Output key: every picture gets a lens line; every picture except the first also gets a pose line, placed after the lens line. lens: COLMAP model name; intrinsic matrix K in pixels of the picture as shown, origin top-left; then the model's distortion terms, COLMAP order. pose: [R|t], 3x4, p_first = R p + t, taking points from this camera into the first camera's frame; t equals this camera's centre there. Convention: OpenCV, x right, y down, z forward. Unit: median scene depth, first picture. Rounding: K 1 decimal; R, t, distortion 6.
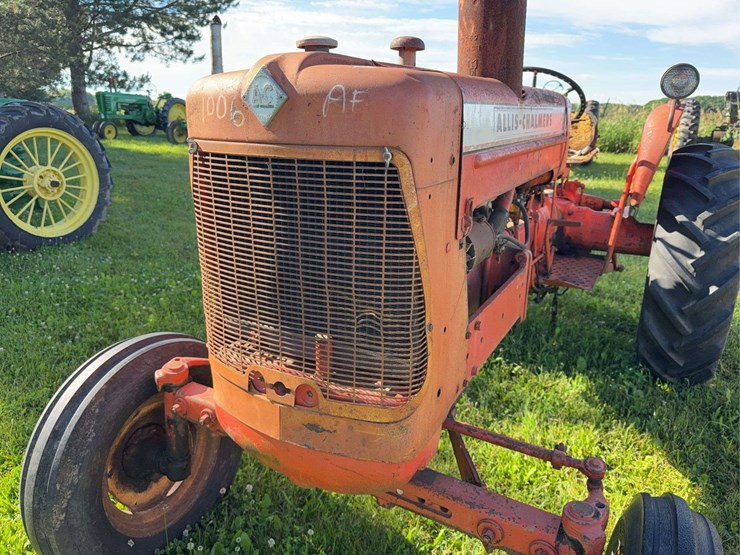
lens RADIAL K [[527.9, 0, 350.7], [0, 527.9, 248.9], [0, 0, 1]] dist [0.009141, -0.023714]
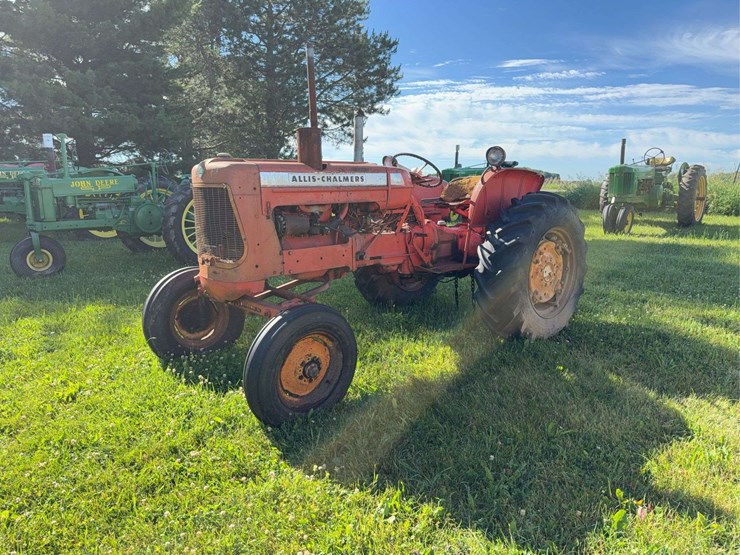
lens RADIAL K [[527.9, 0, 366.3], [0, 527.9, 279.2], [0, 0, 1]] dist [0.009141, -0.023714]
pose [[0.943913, 0.041782, -0.327541, 0.768508], [-0.066574, 0.995672, -0.064845, 0.219577], [0.323414, 0.083014, 0.942609, -0.710554]]
